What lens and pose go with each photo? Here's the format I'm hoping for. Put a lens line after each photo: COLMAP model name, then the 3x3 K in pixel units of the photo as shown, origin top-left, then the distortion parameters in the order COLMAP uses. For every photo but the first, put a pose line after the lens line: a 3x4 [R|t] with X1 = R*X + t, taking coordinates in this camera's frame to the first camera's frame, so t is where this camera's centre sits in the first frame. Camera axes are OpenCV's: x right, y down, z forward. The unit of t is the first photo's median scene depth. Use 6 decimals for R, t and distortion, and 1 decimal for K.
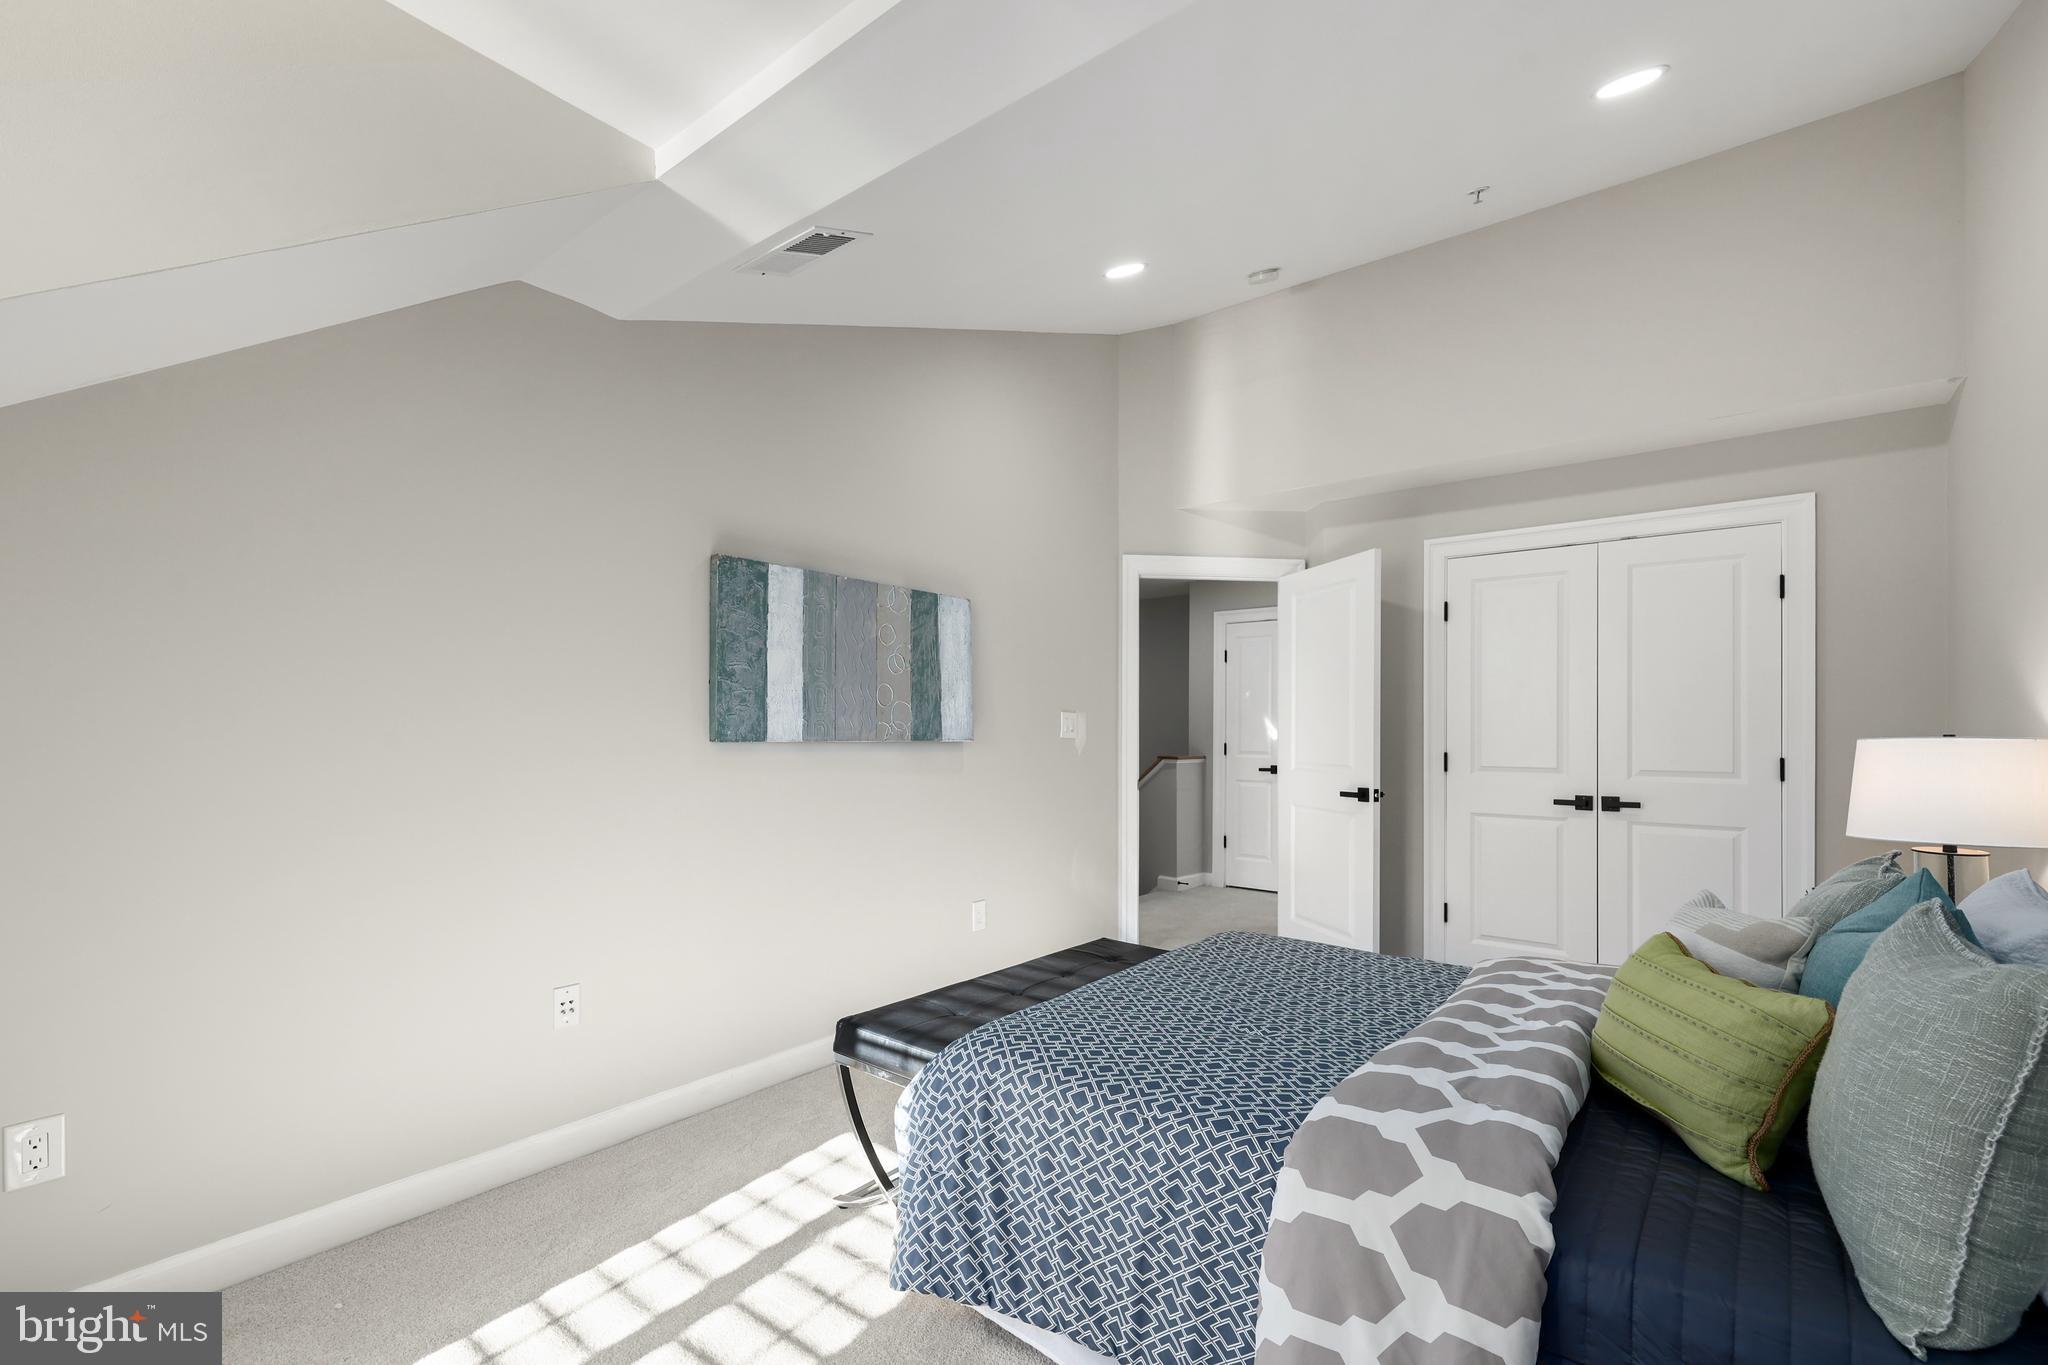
lens RADIAL K [[833.3, 0, 1022.4], [0, 833.3, 717.8], [0, 0, 1]] dist [-0.001996, -0.000130]
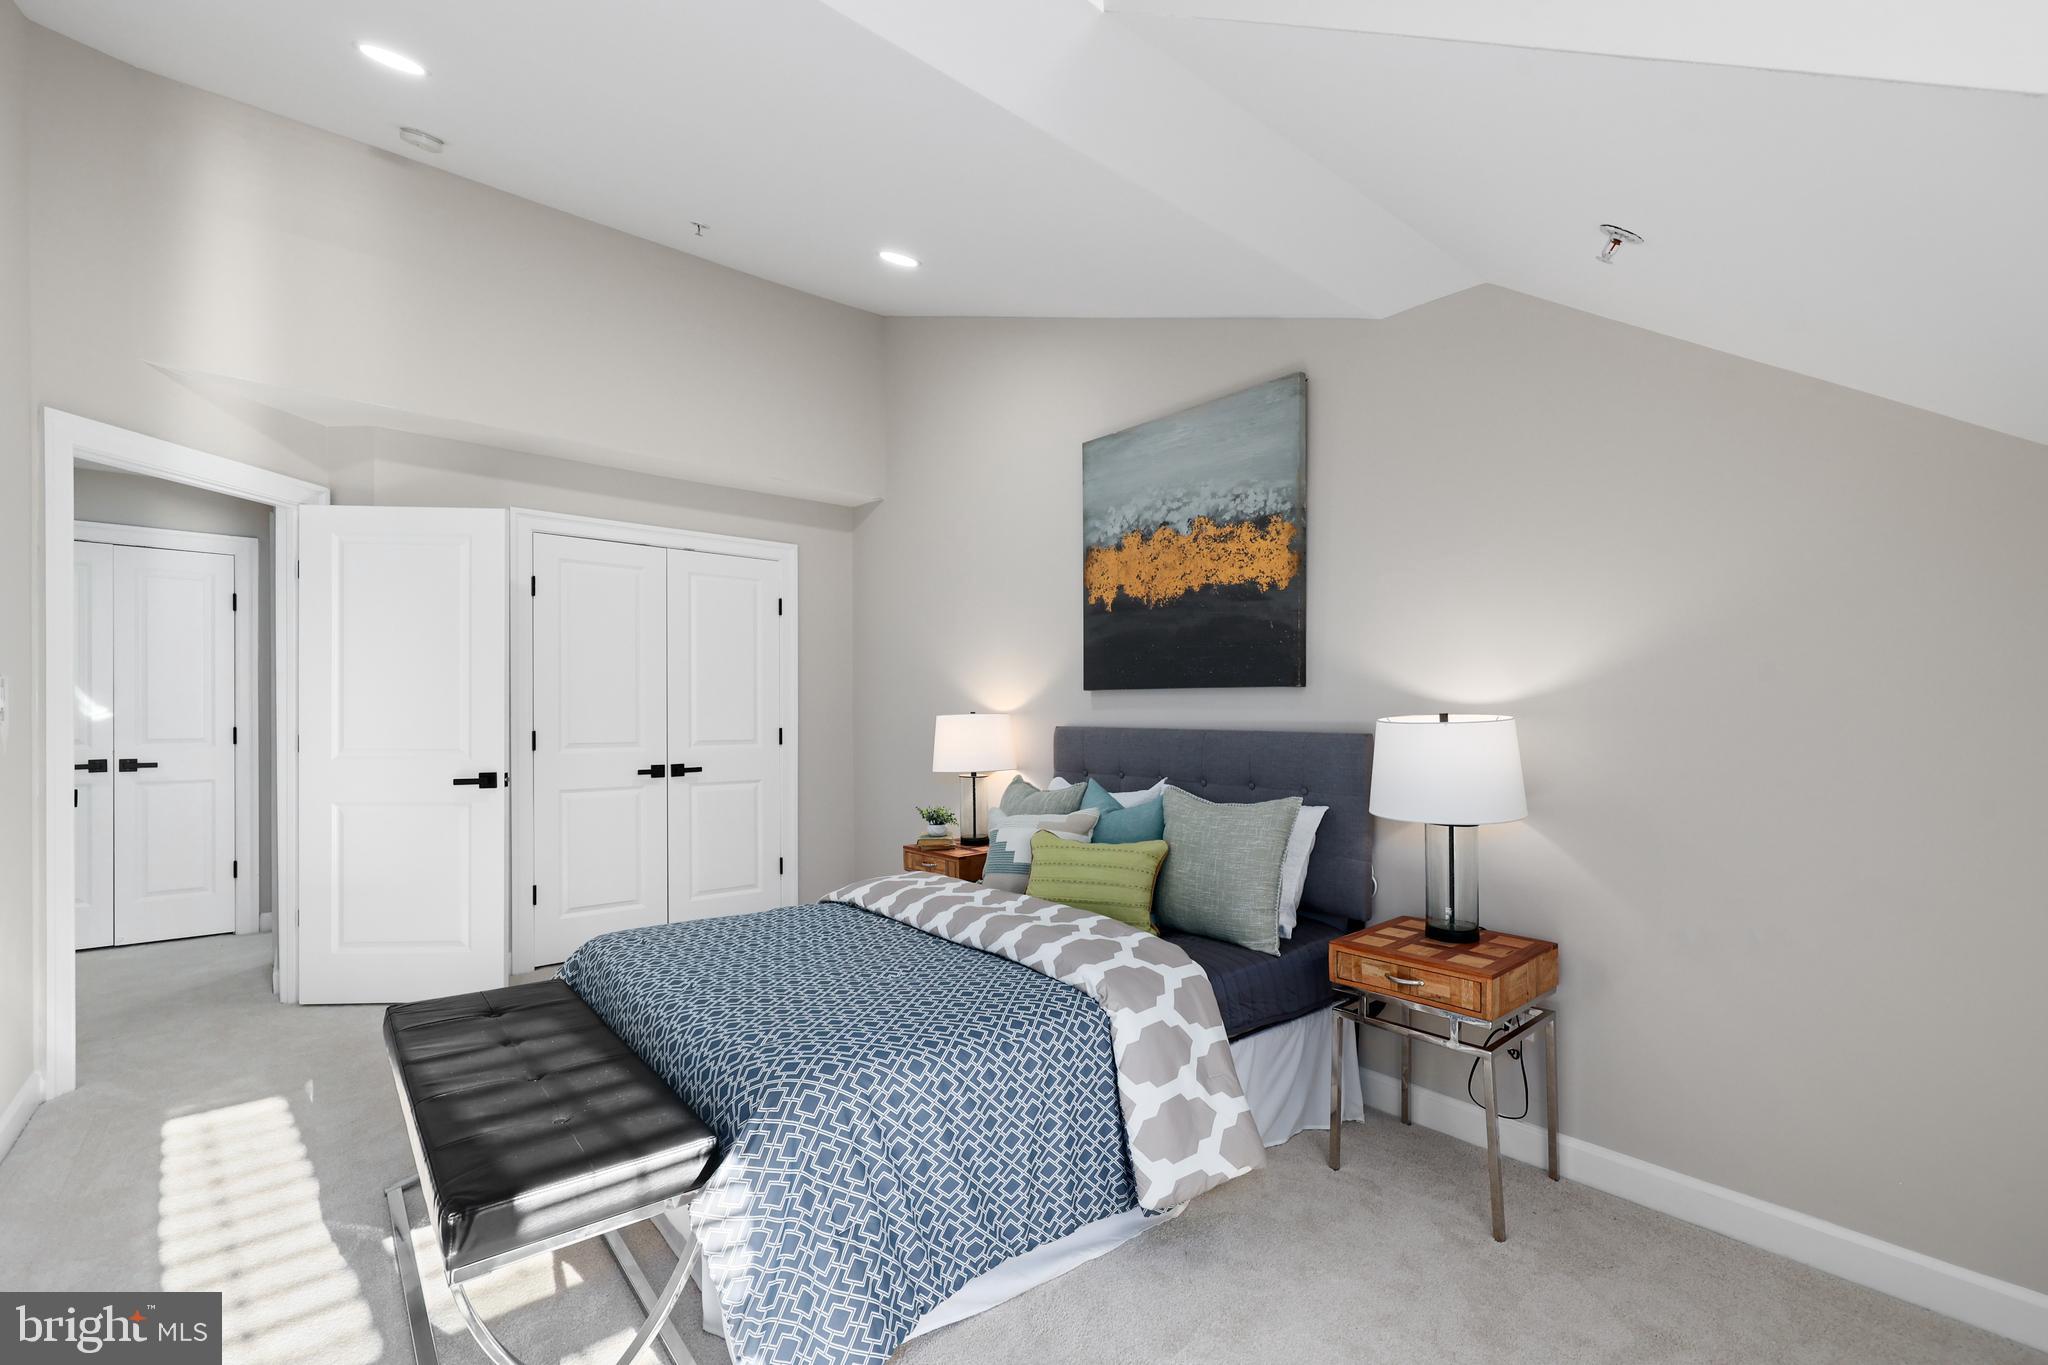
lens RADIAL K [[833.3, 0, 1020.6], [0, 833.3, 699.3], [0, 0, 1]] dist [-0.001996, -0.000130]
pose [[0.253256, 0.009690, 0.967351, -0.345550], [-0.017026, 0.999840, -0.005558, 0.000453], [-0.967249, -0.015063, 0.253380, 0.240343]]
